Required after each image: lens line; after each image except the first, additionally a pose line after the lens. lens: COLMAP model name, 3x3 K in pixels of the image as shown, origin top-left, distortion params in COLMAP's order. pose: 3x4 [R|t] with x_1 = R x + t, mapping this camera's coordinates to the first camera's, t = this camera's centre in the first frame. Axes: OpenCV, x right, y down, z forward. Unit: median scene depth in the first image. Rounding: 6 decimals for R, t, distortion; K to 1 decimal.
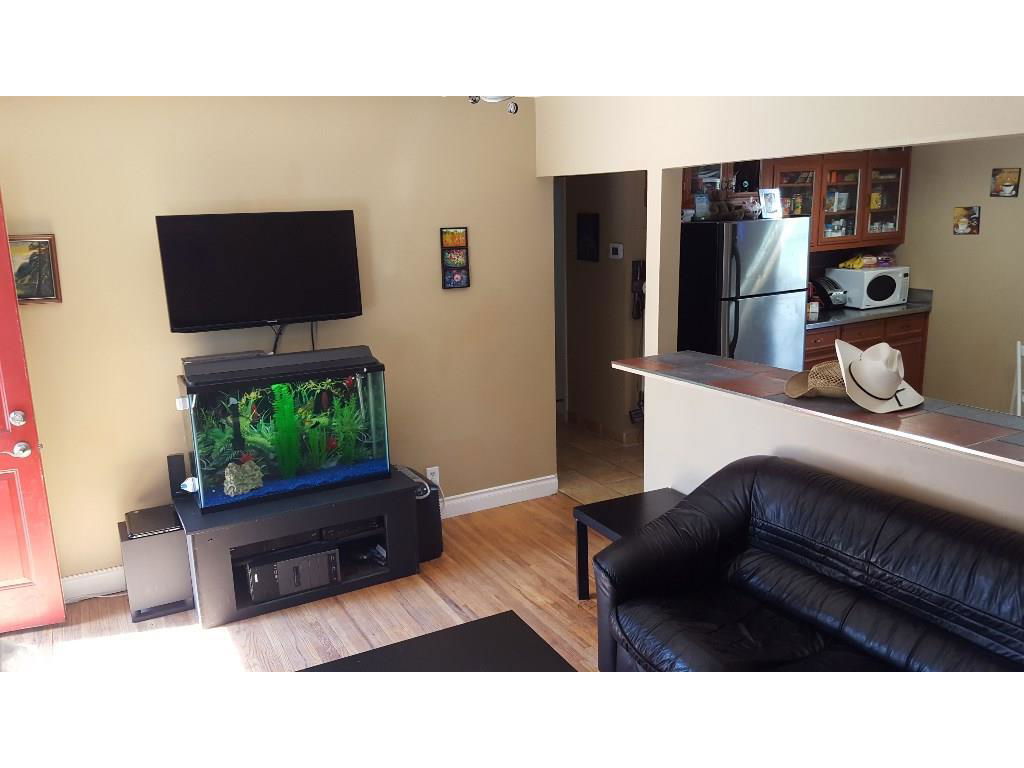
lens RADIAL K [[758.6, 0, 512.0], [0, 758.6, 384.0], [0, 0, 1]] dist [0.090309, -0.142482]
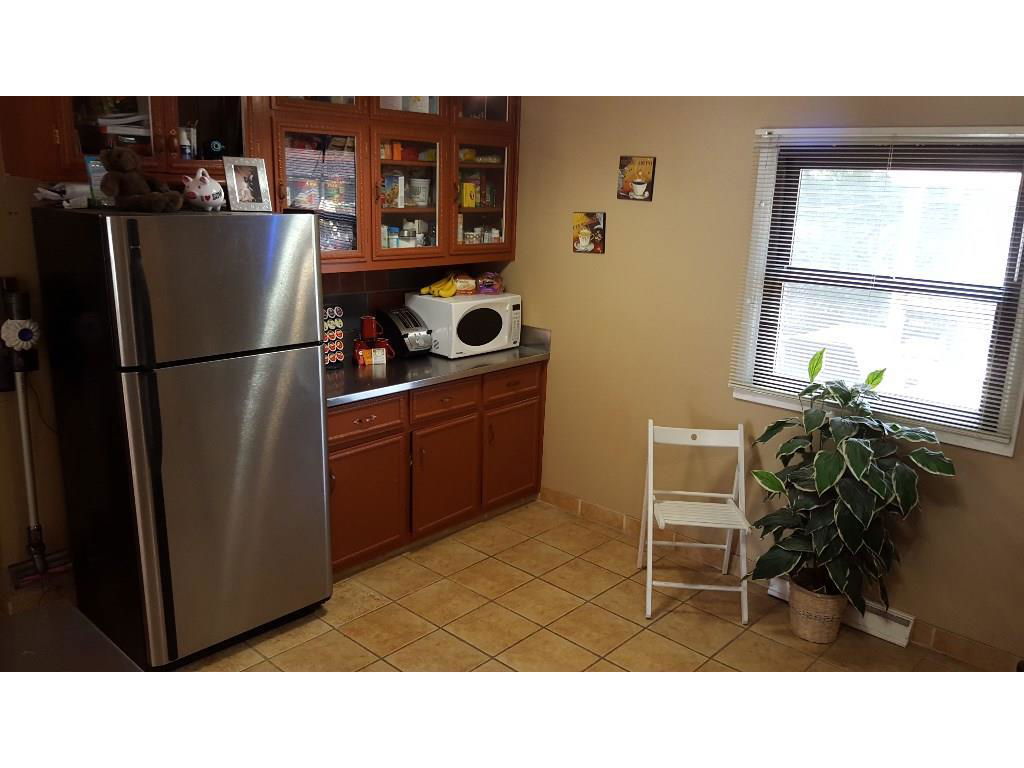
lens RADIAL K [[758.6, 0, 512.0], [0, 758.6, 384.0], [0, 0, 1]] dist [0.090309, -0.142482]
pose [[0.944043, -0.016665, 0.329402, 0.291125], [0.008611, 0.999628, 0.025892, -0.092948], [-0.329711, -0.021607, 0.943835, 0.367817]]
